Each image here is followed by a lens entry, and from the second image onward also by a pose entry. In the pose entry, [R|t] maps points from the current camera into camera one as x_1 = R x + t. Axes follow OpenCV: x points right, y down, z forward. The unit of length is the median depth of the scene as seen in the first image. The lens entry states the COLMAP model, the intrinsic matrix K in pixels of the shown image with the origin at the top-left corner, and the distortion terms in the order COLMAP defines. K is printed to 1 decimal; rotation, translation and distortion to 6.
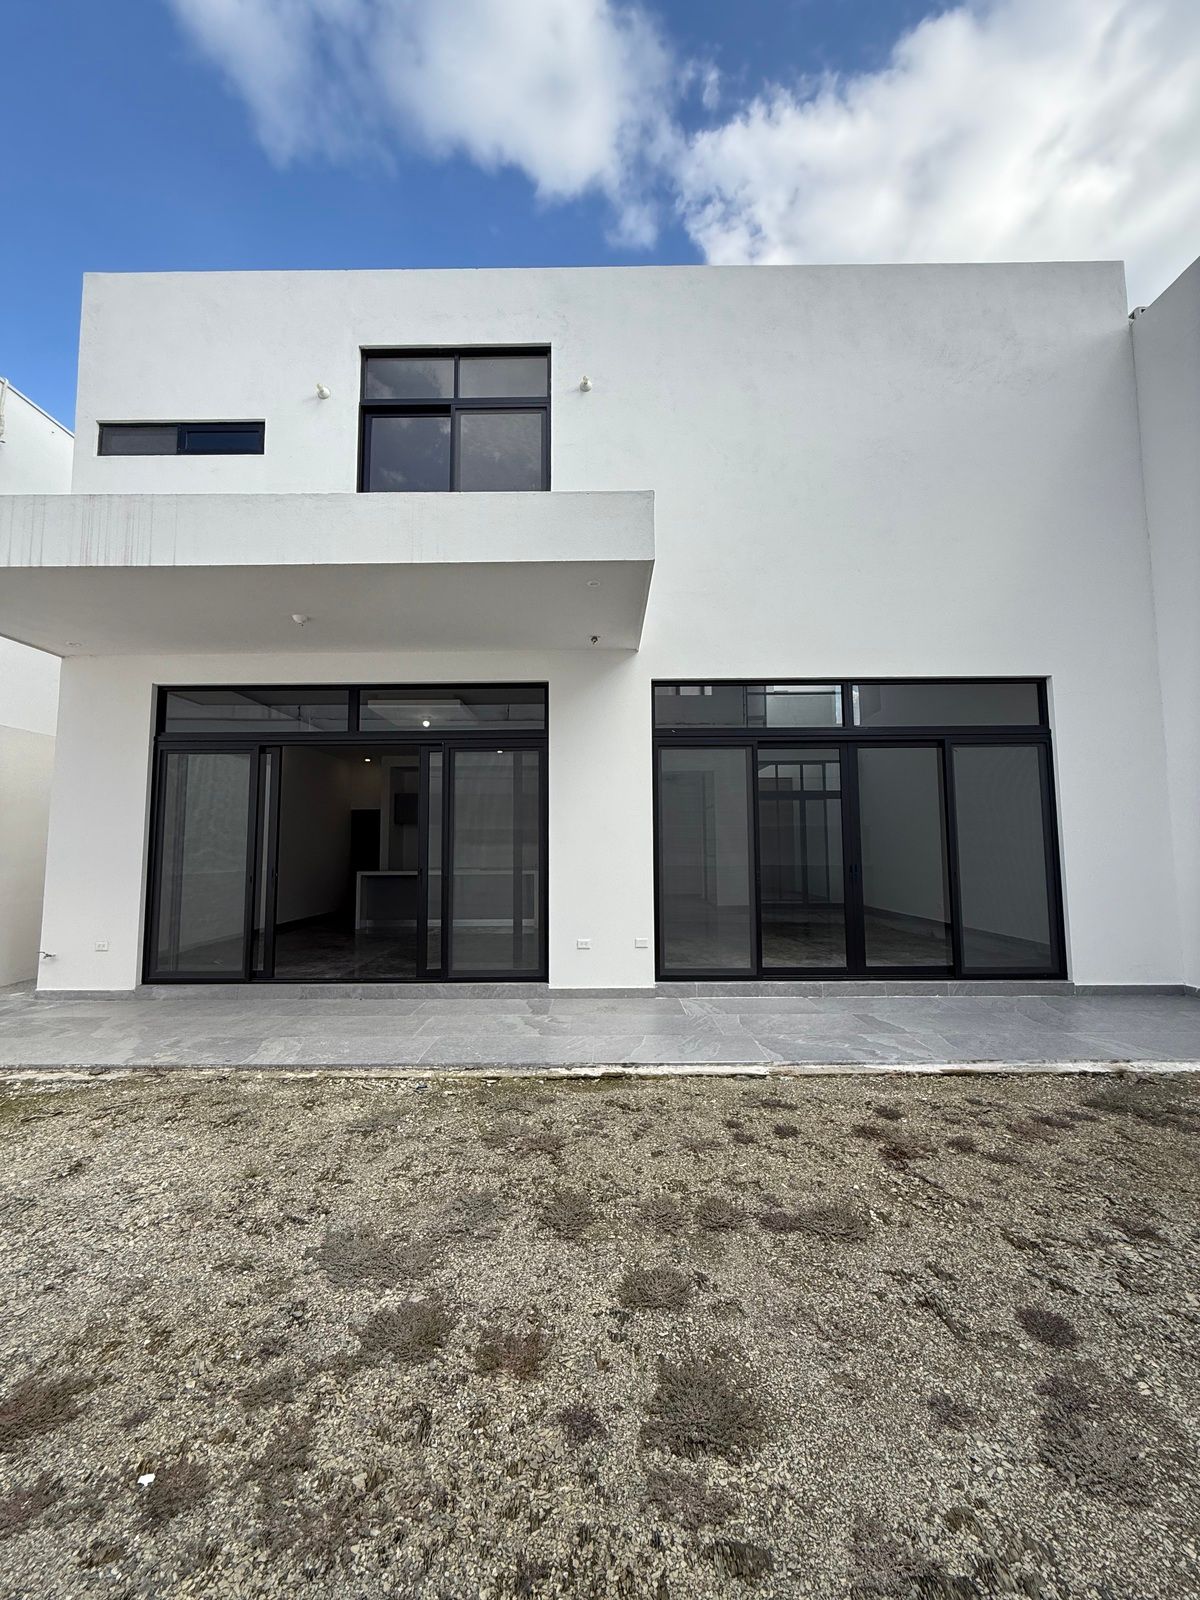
lens RADIAL K [[636.1, 0, 597.1], [0, 636.1, 802.9], [0, 0, 1]] dist [0.000152, 0.000375]
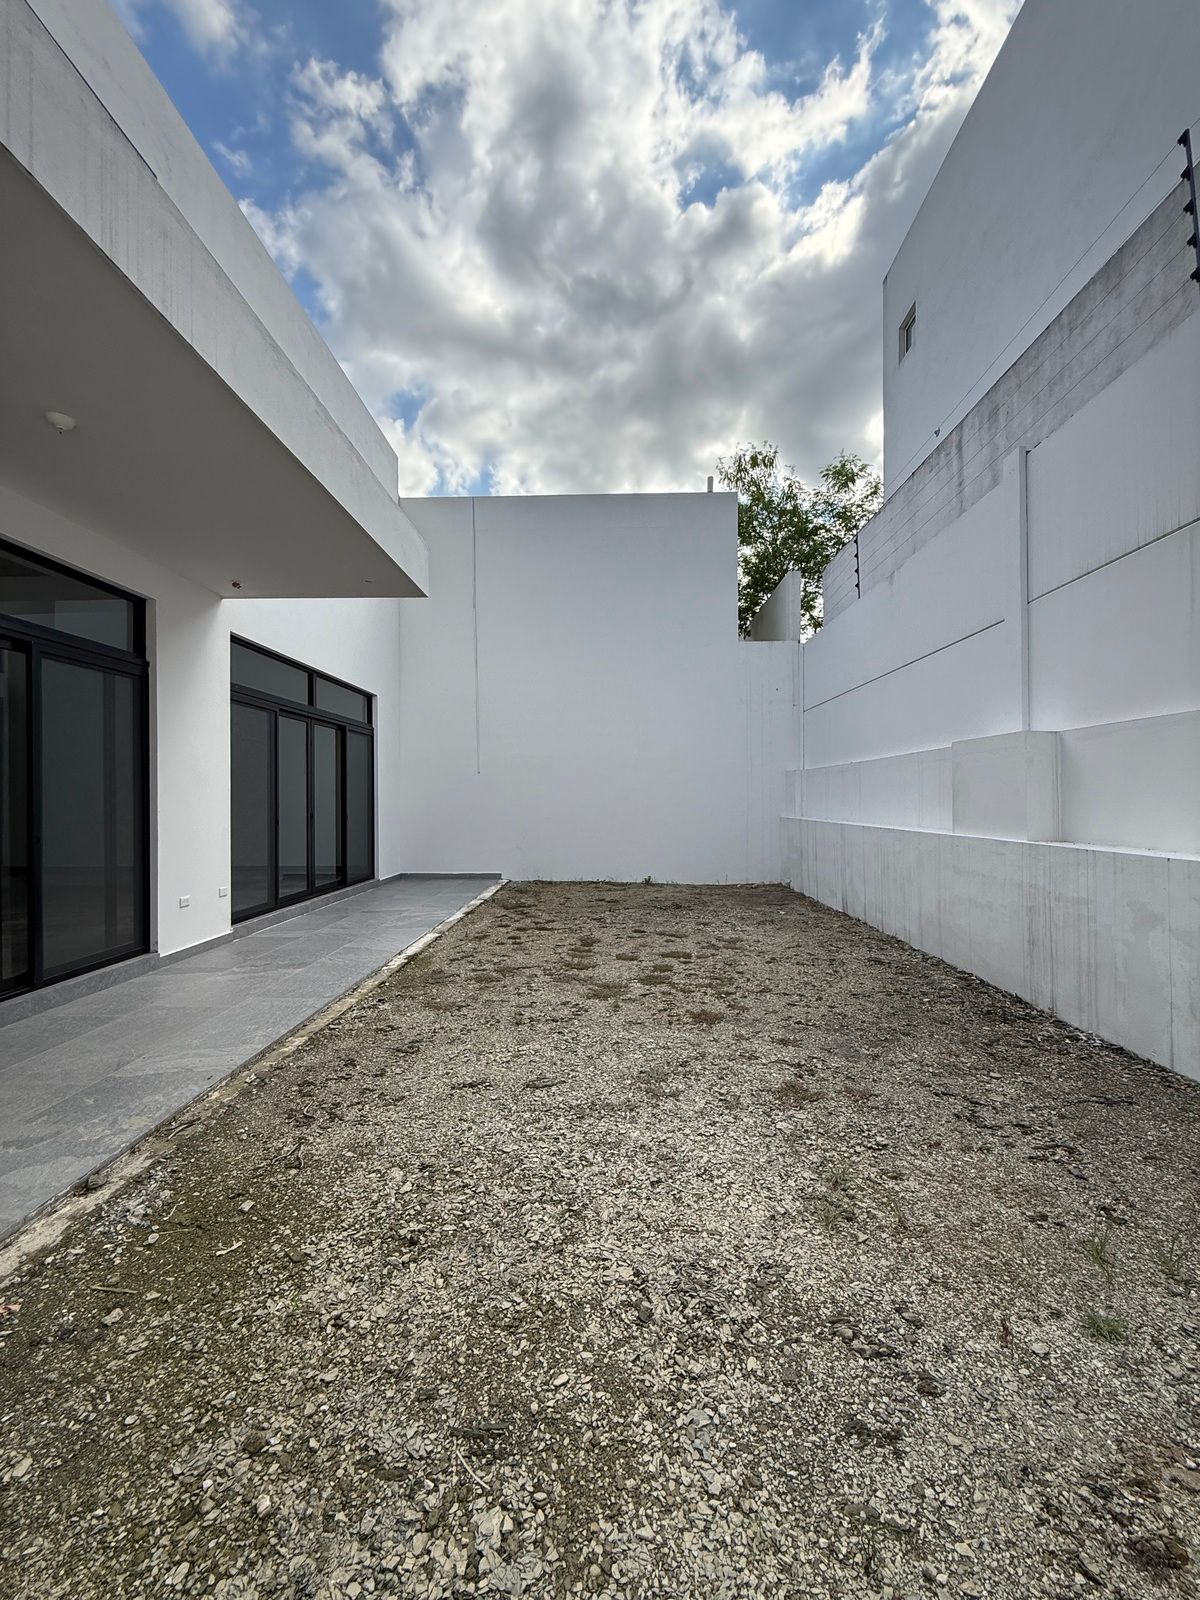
lens RADIAL K [[636.1, 0, 597.0], [0, 636.1, 796.4], [0, 0, 1]] dist [0.000152, 0.000375]
pose [[0.025119, 0.005741, 0.999668, -0.946421], [-0.073915, 0.997257, -0.003870, 0.026634], [-0.996948, -0.073793, 0.025474, 0.386041]]
